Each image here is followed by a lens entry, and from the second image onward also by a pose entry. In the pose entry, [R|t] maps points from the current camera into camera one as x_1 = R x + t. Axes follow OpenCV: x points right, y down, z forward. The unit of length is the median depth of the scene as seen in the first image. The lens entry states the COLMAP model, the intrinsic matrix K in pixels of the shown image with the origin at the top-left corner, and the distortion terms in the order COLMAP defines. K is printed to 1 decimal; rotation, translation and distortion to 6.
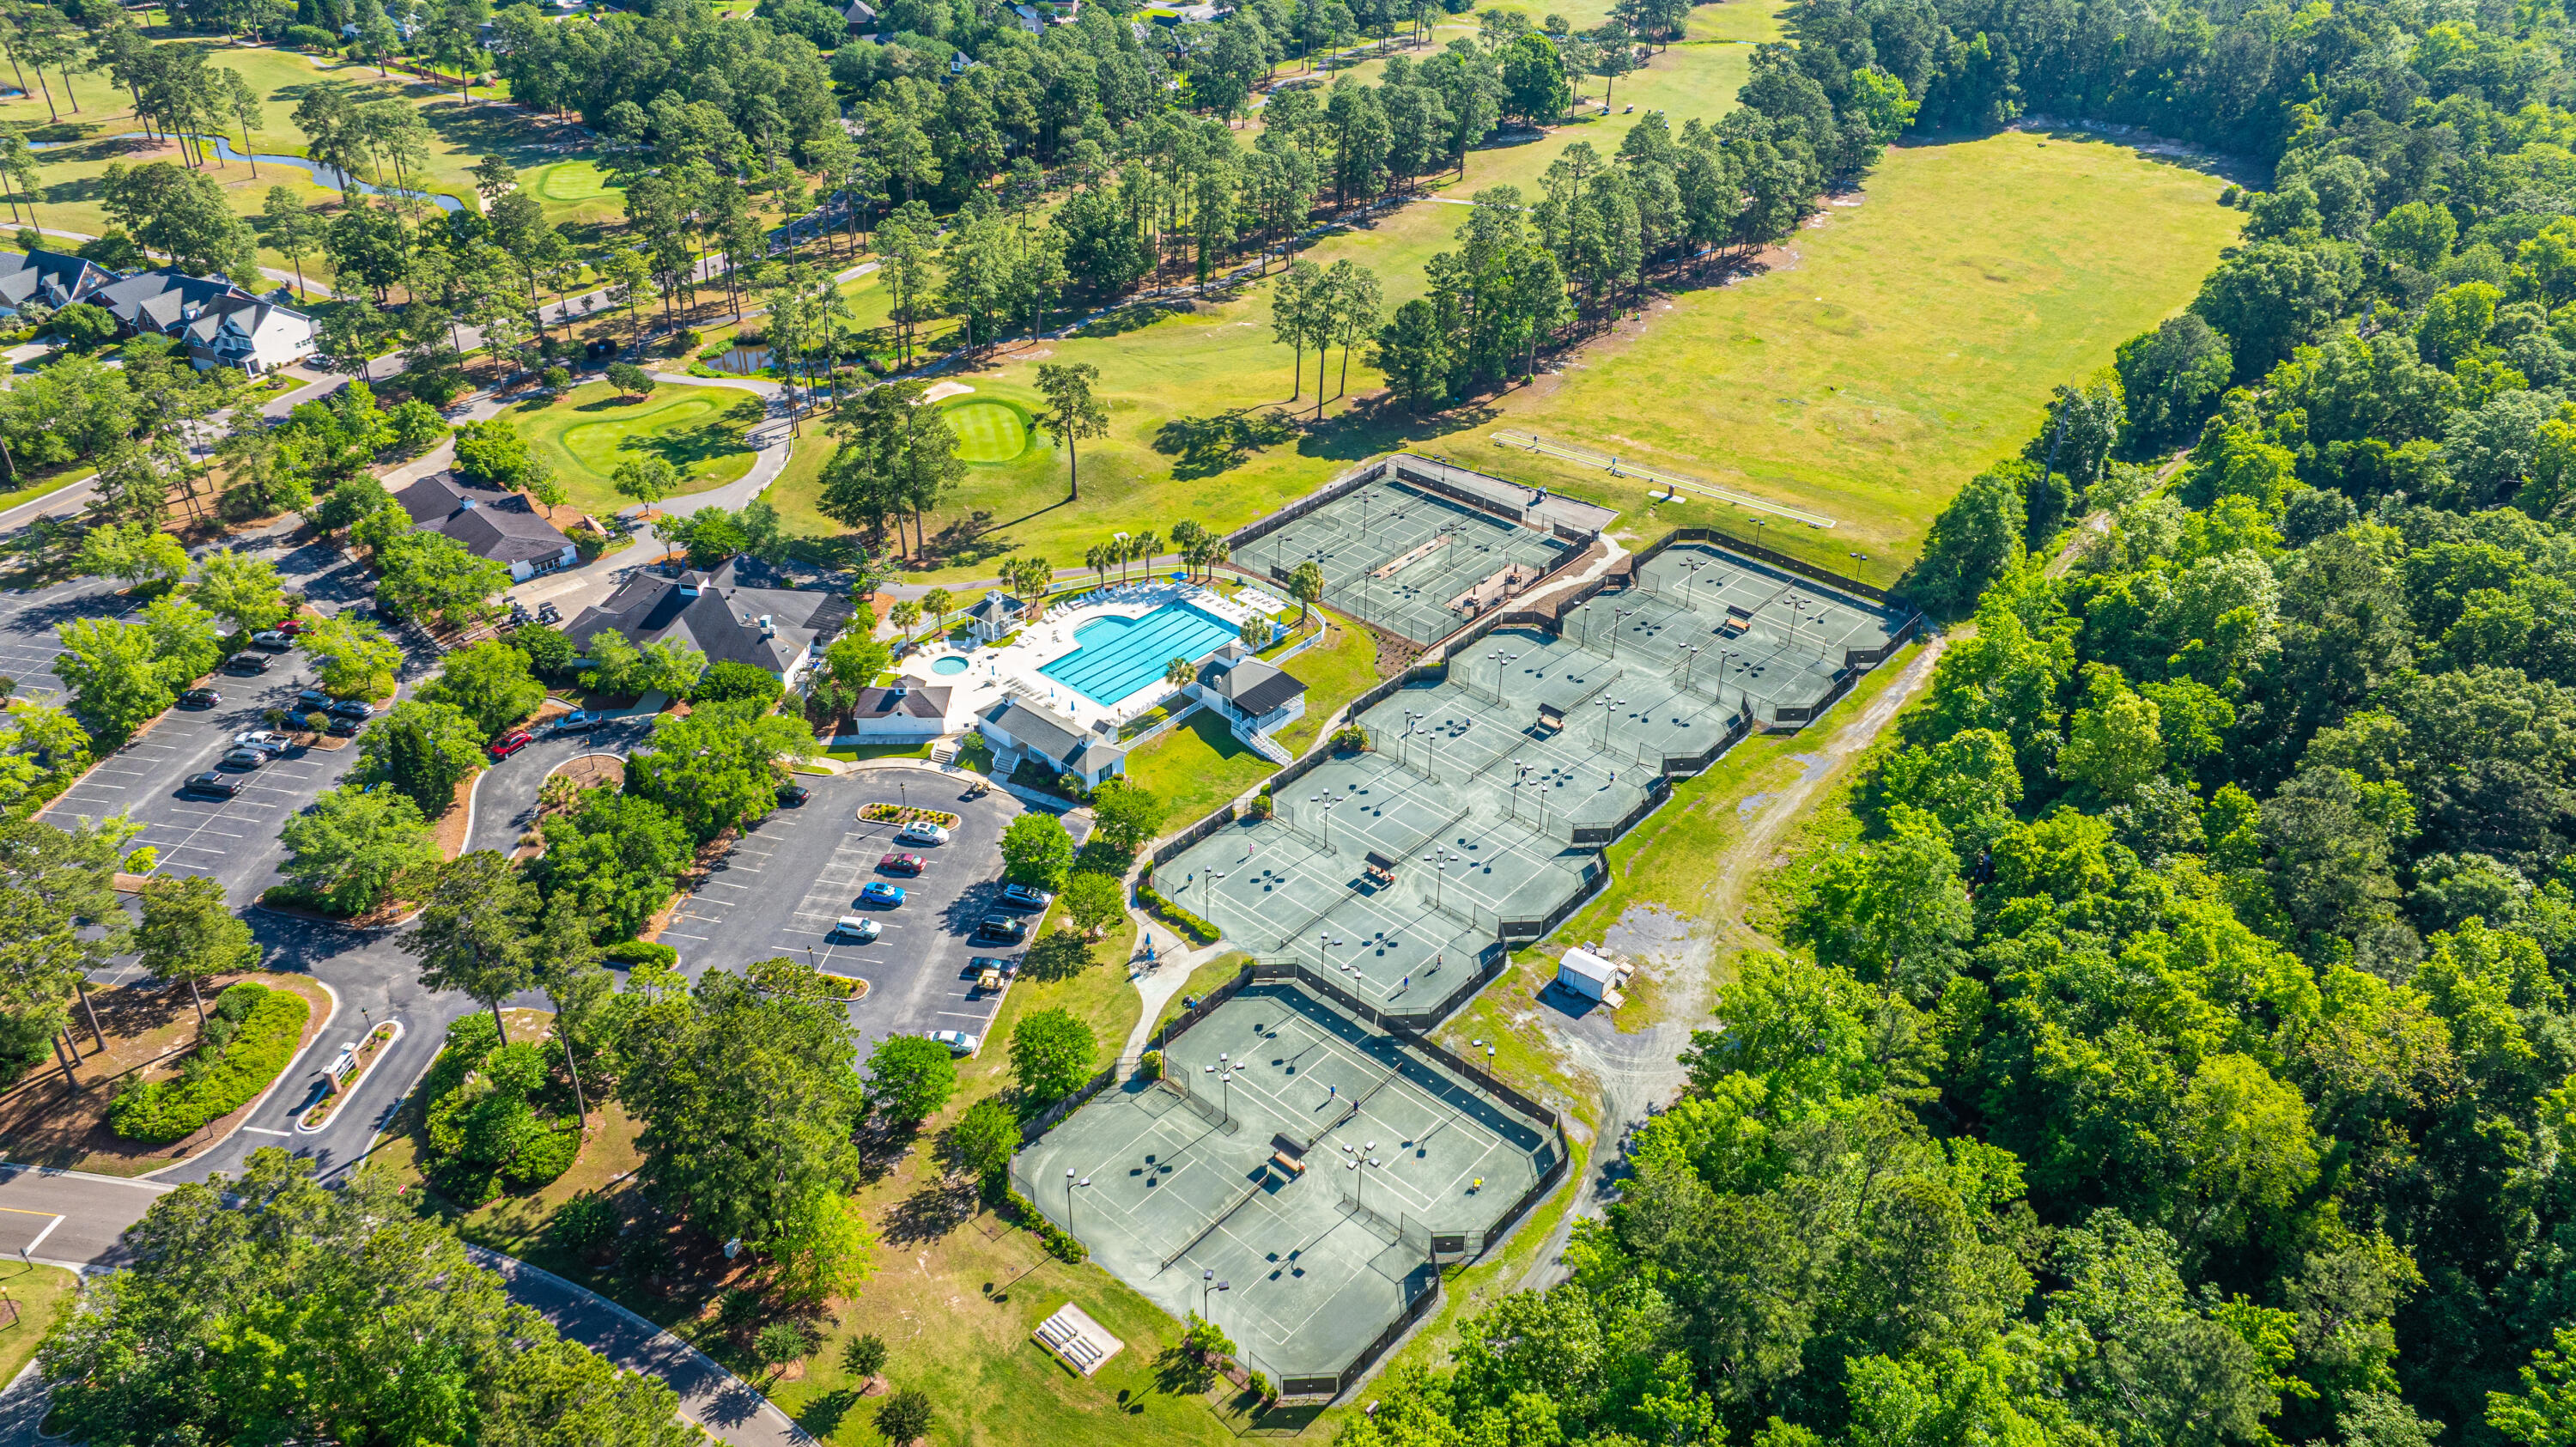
lens RADIAL K [[1789.0, 0, 1288.0], [0, 1789.0, 723.5], [0, 0, 1]] dist [-0.011545, -0.004518]
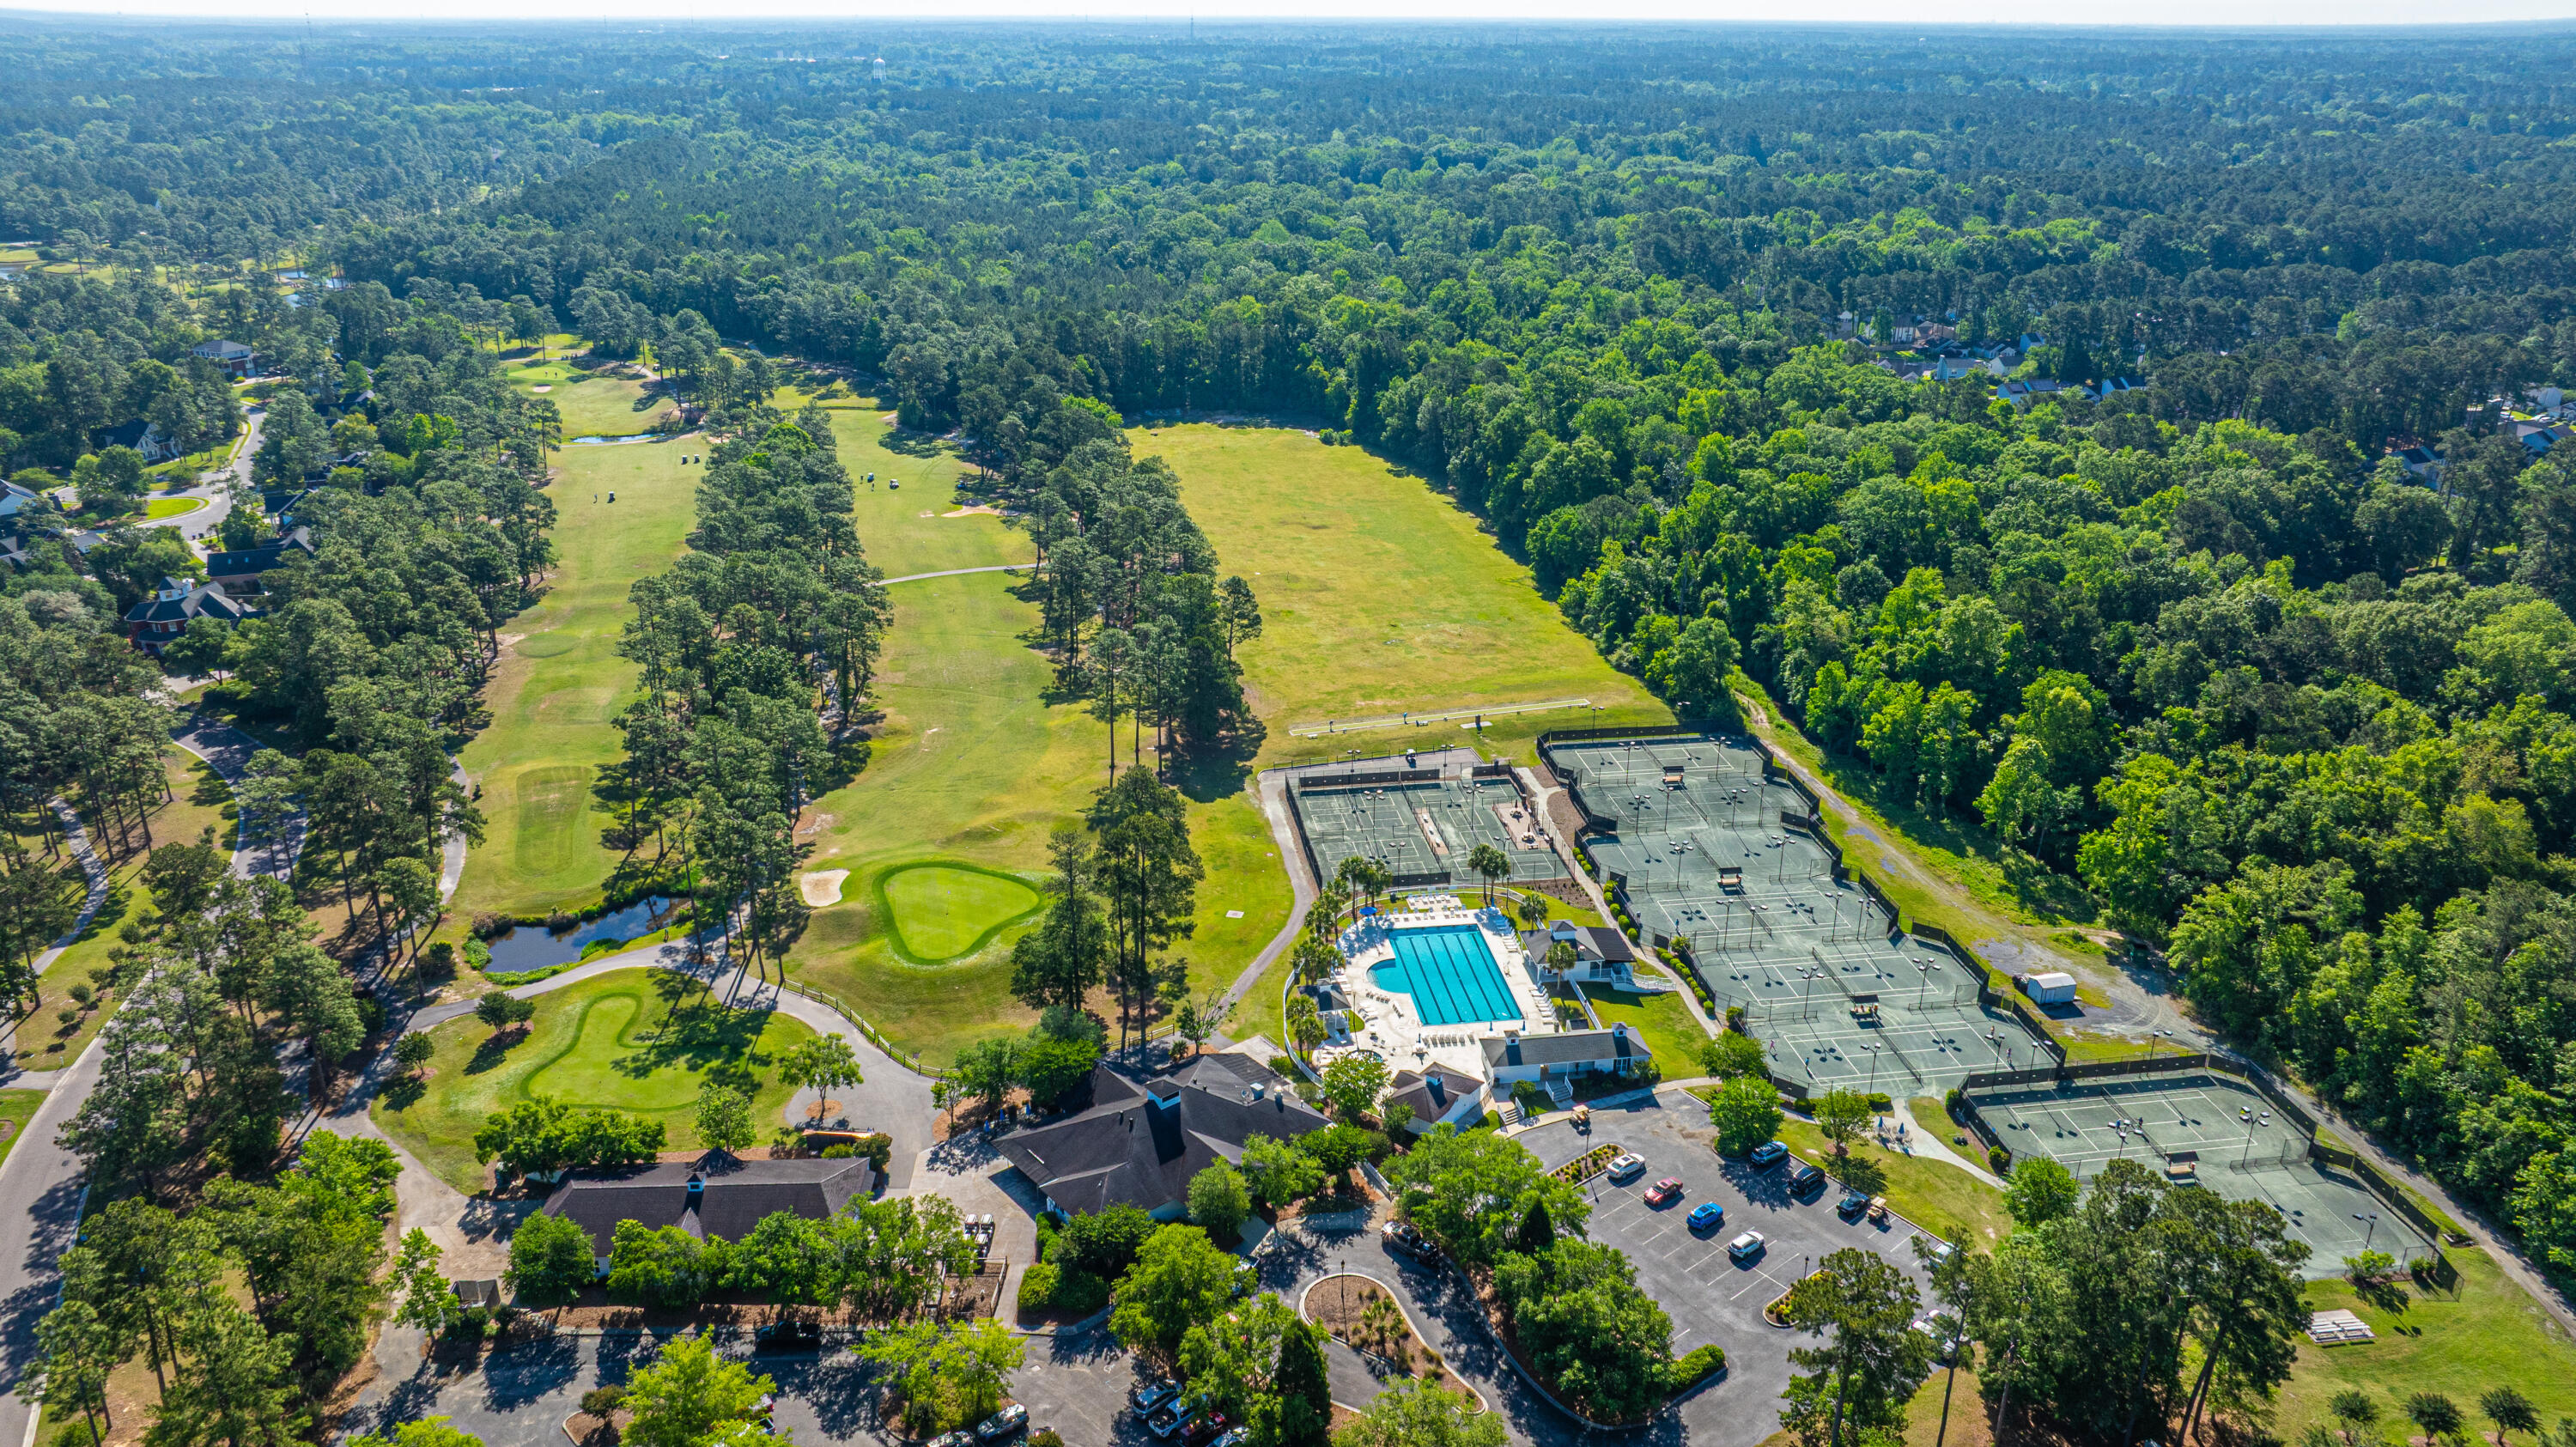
lens RADIAL K [[1789.0, 0, 1288.0], [0, 1789.0, 723.5], [0, 0, 1]] dist [-0.011545, -0.004518]
pose [[0.648866, -0.294418, 0.701635, -0.724926], [0.417464, 0.908681, -0.004768, -0.181220], [-0.636158, 0.296001, 0.712521, 0.247786]]
